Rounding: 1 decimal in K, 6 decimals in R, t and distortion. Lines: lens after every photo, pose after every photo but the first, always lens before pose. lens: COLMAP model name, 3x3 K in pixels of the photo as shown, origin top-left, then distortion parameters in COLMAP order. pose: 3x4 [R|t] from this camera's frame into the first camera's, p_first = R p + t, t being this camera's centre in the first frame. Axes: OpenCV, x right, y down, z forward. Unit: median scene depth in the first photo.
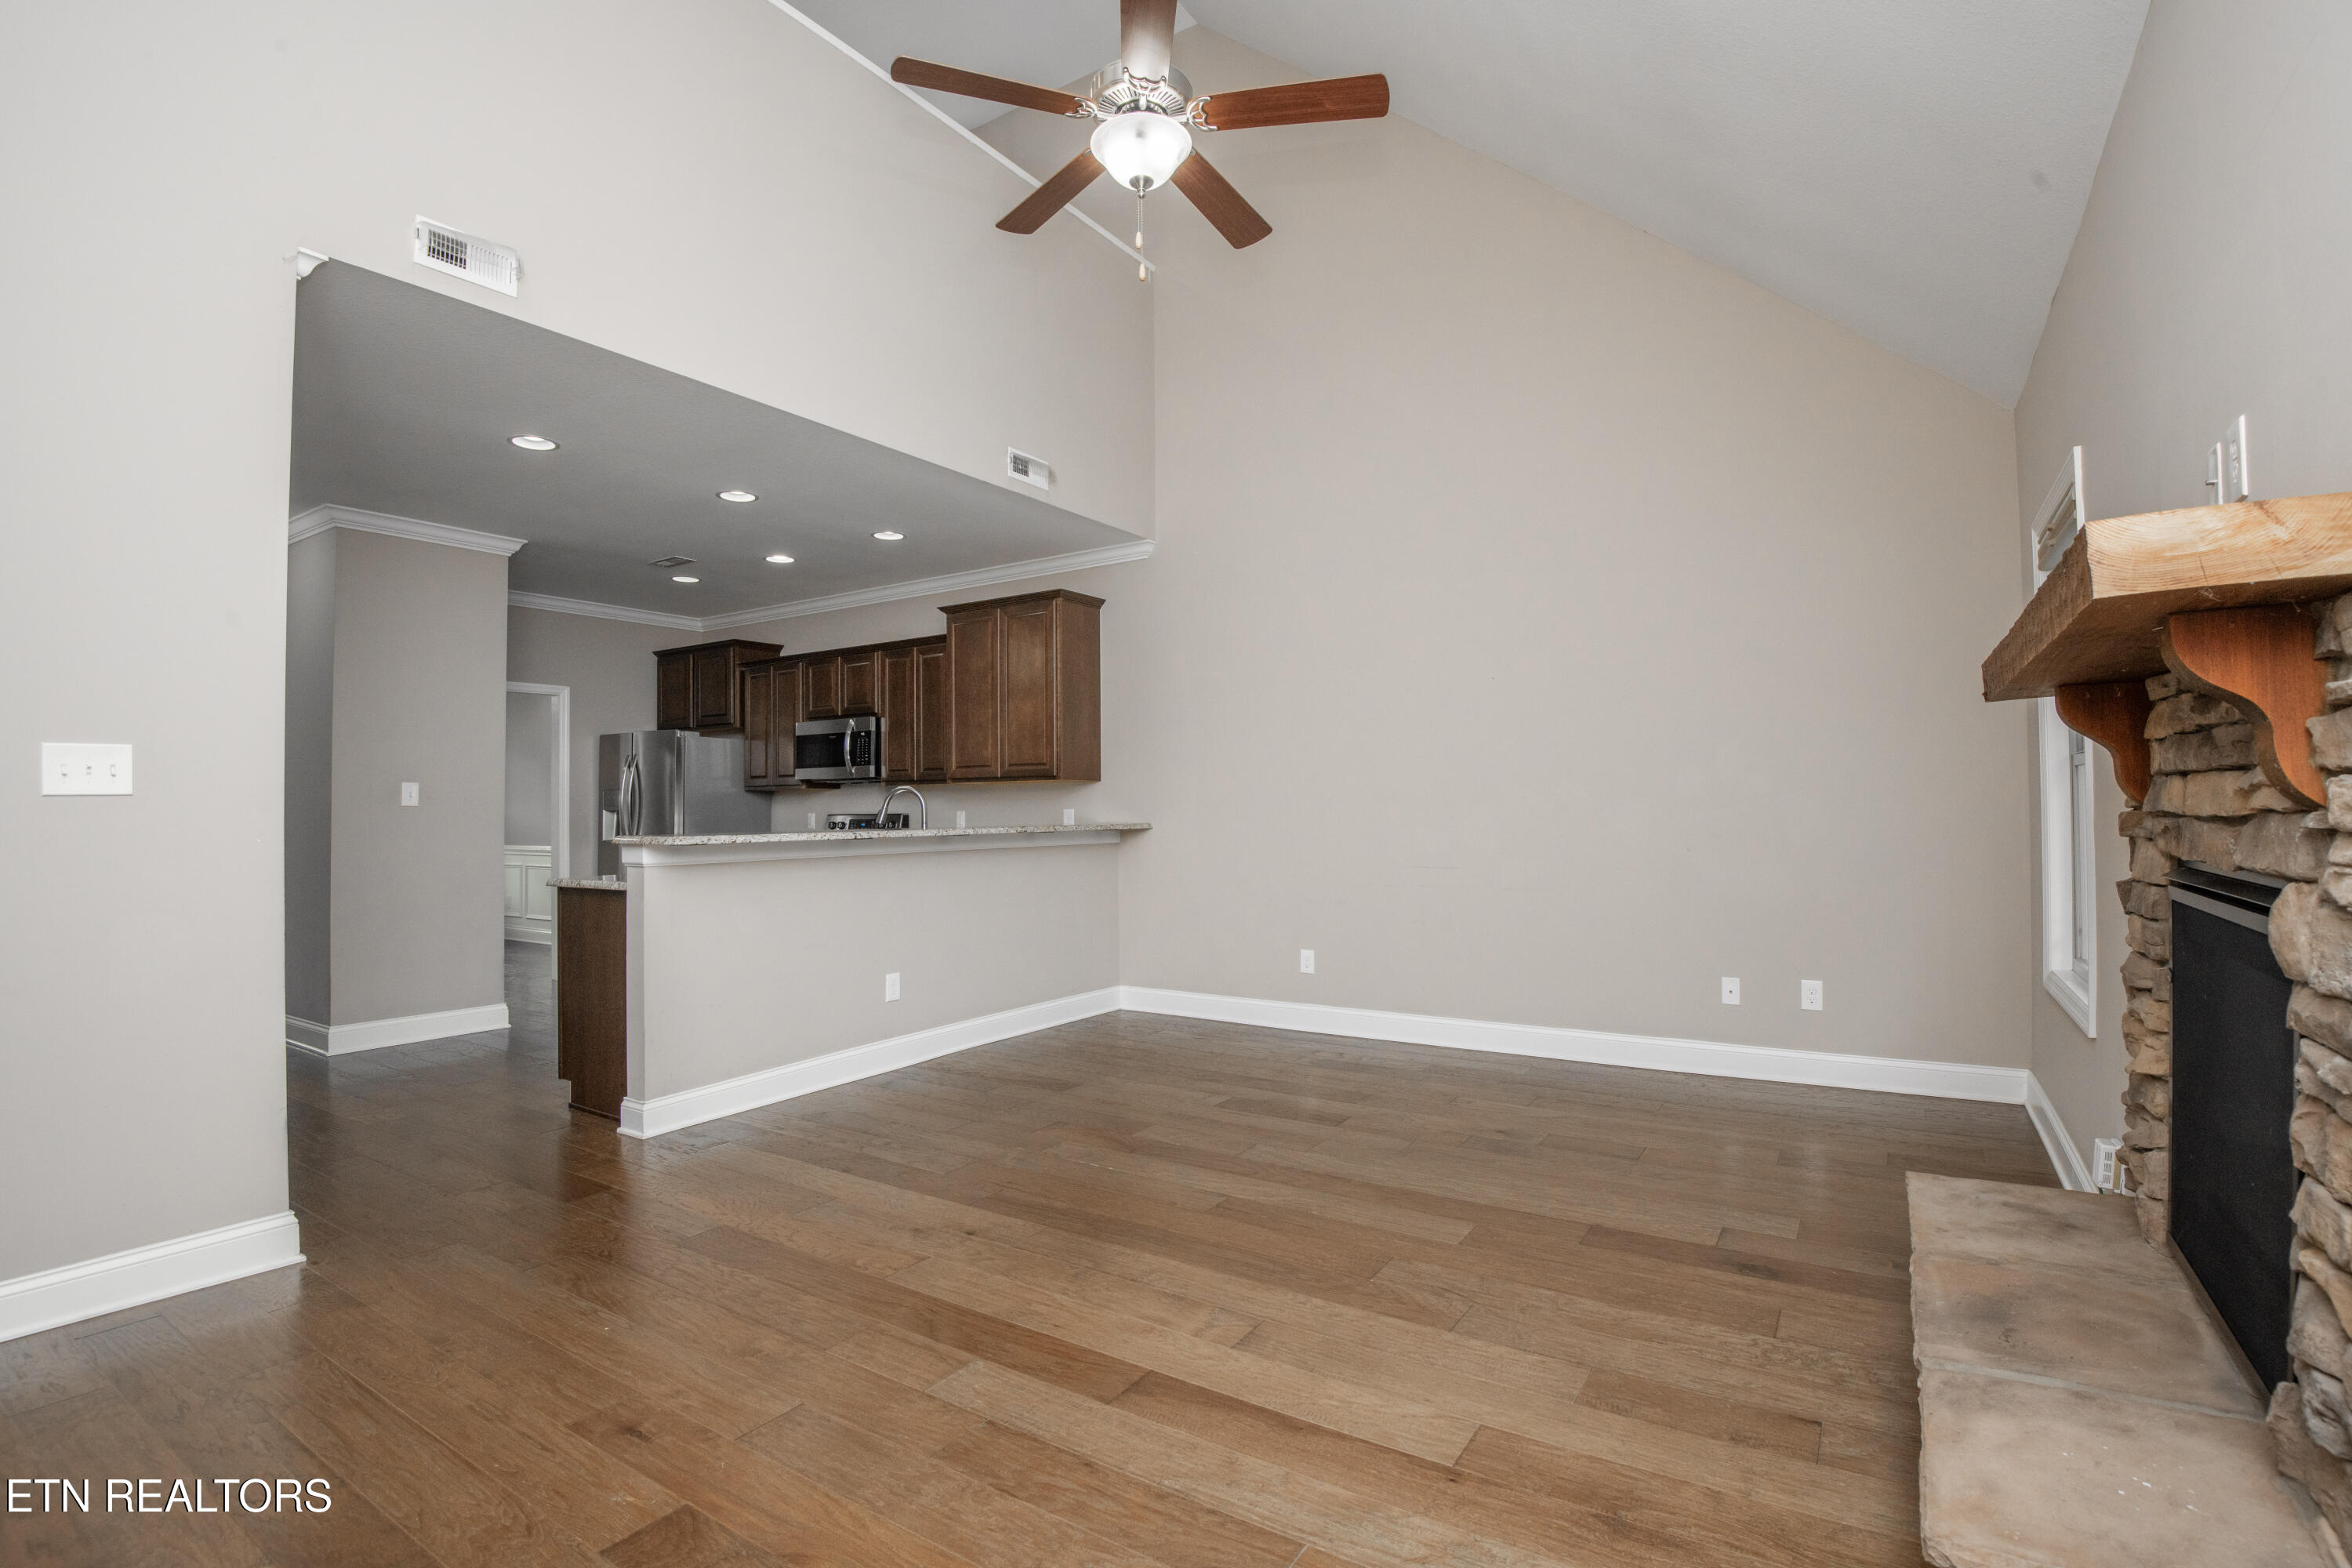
lens RADIAL K [[1091.8, 0, 1169.5], [0, 1091.8, 783.4], [0, 0, 1]] dist [-0.043729, -0.000950]
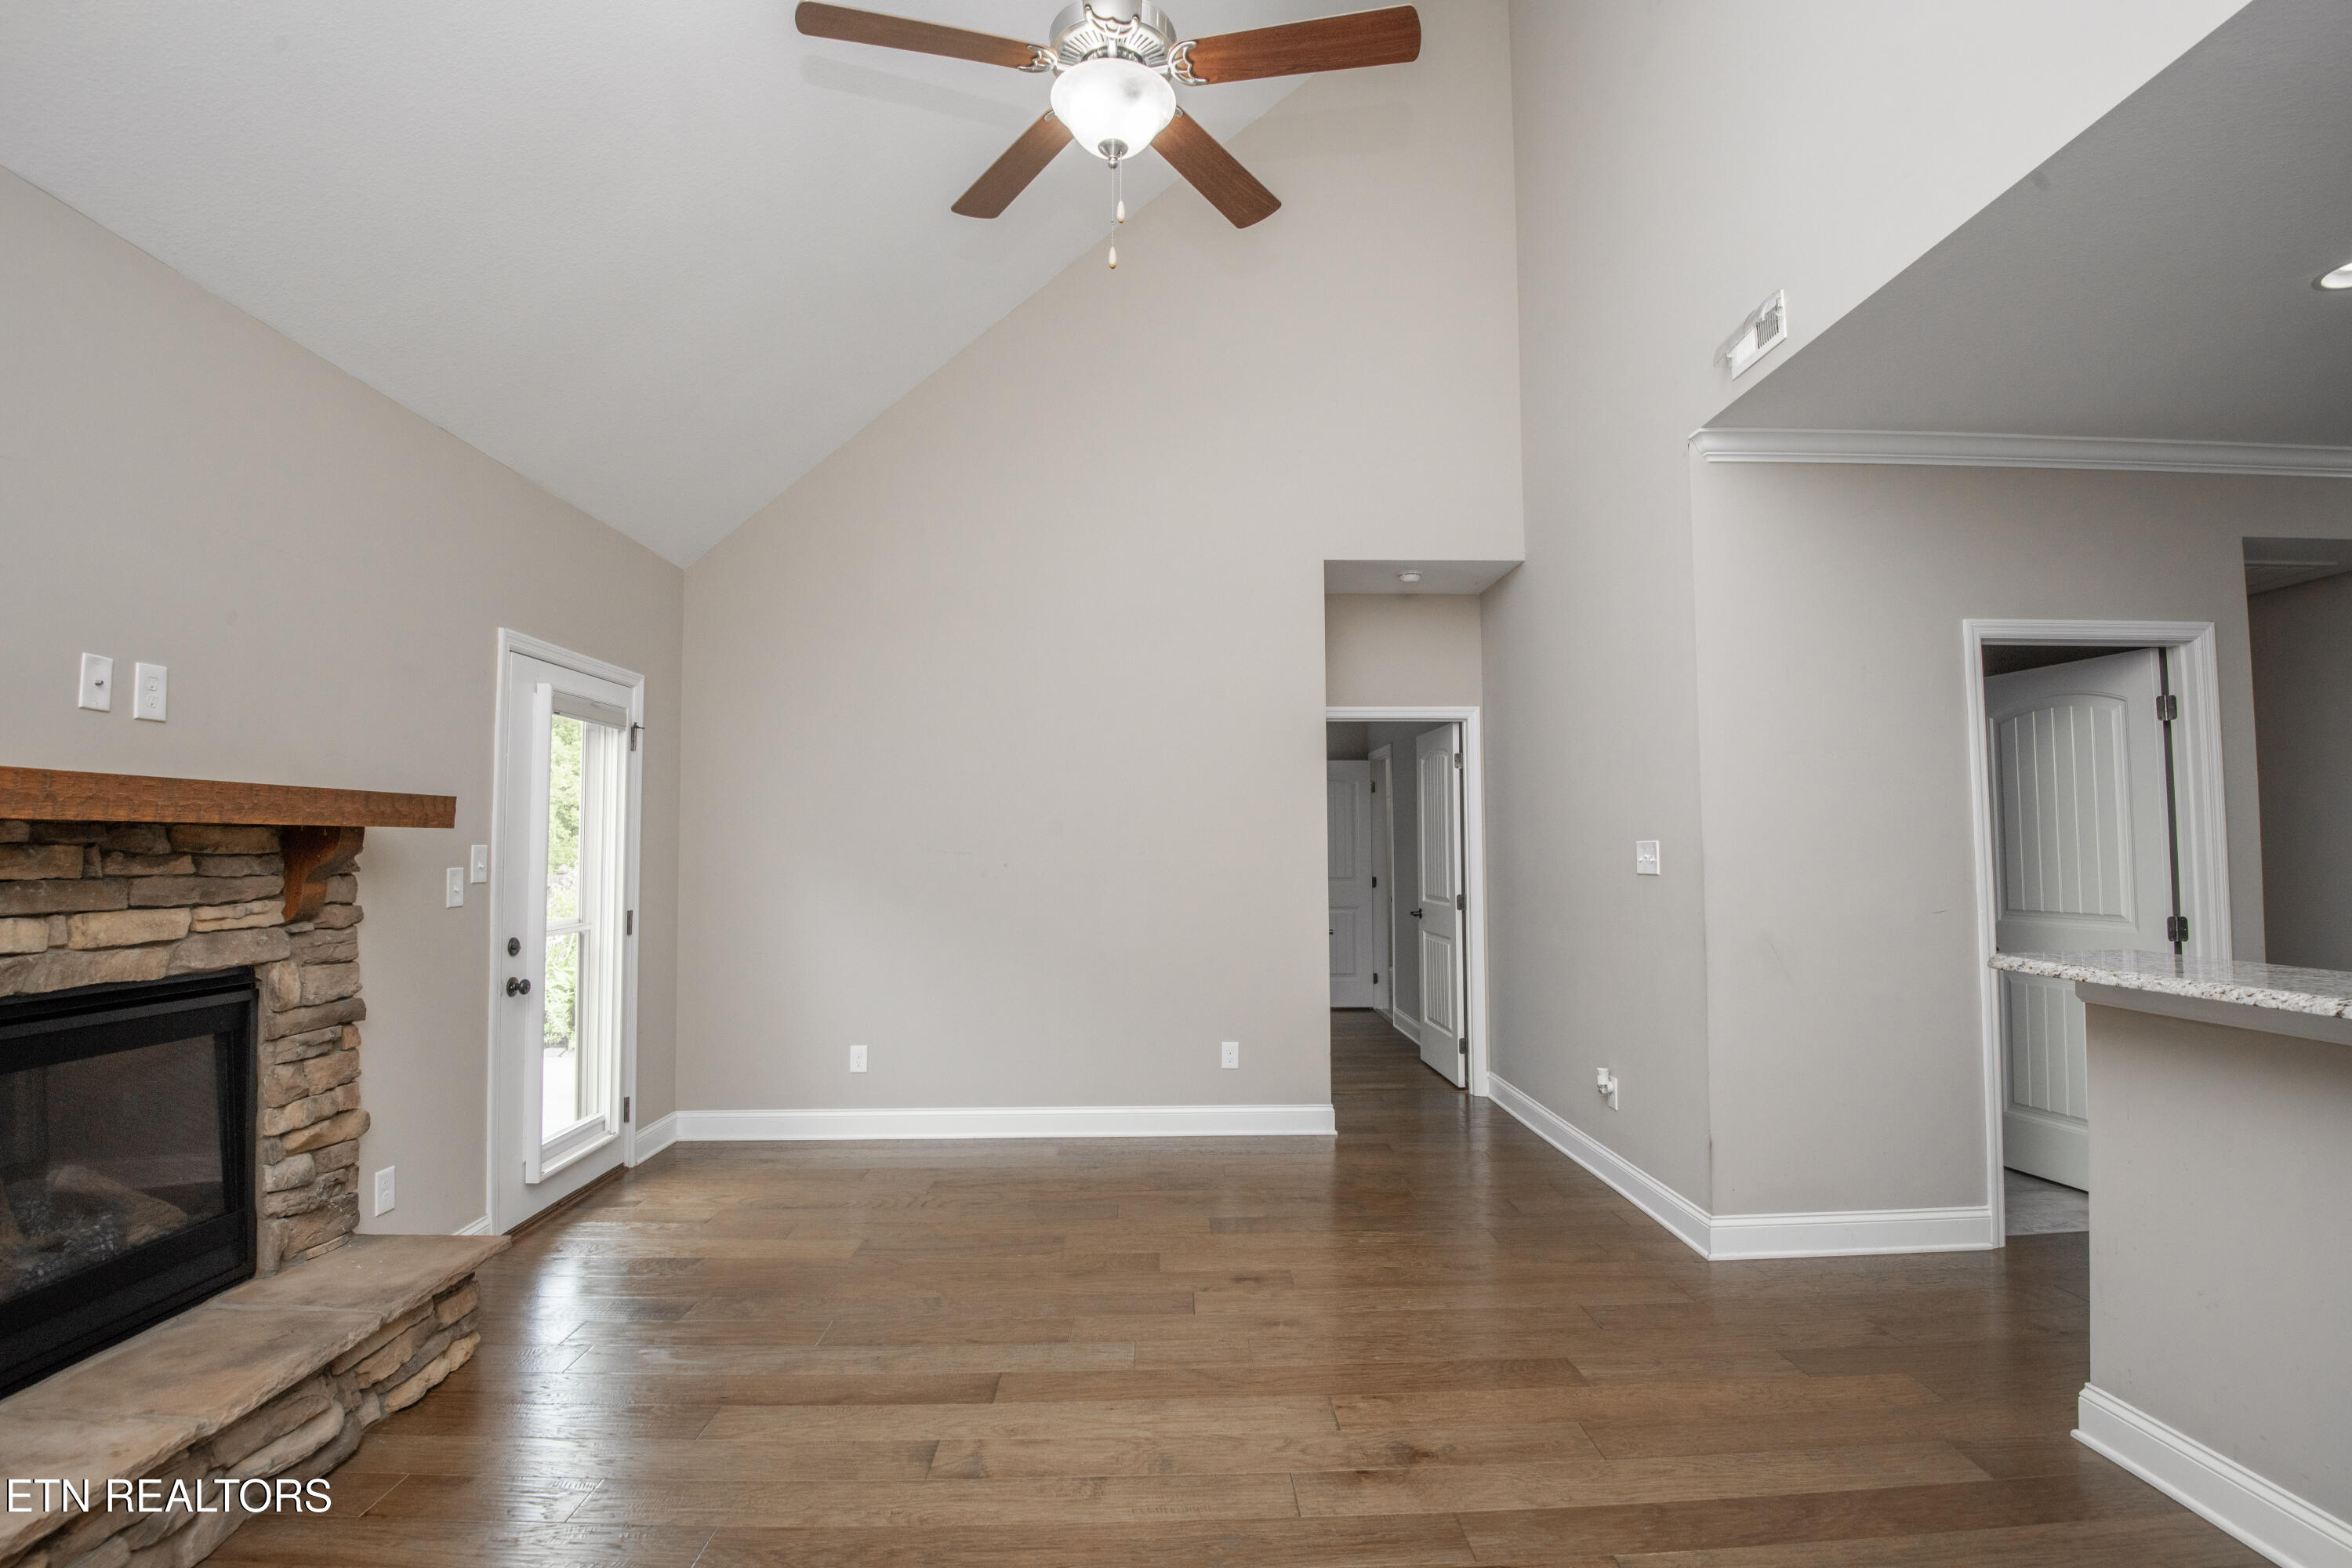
lens RADIAL K [[1091.8, 0, 1169.5], [0, 1091.8, 783.4], [0, 0, 1]] dist [-0.043729, -0.000950]
pose [[-0.823986, -0.014843, -0.566416, 0.542649], [0.029834, 0.997134, -0.069531, -0.032666], [0.565824, -0.074191, -0.821181, 2.343427]]
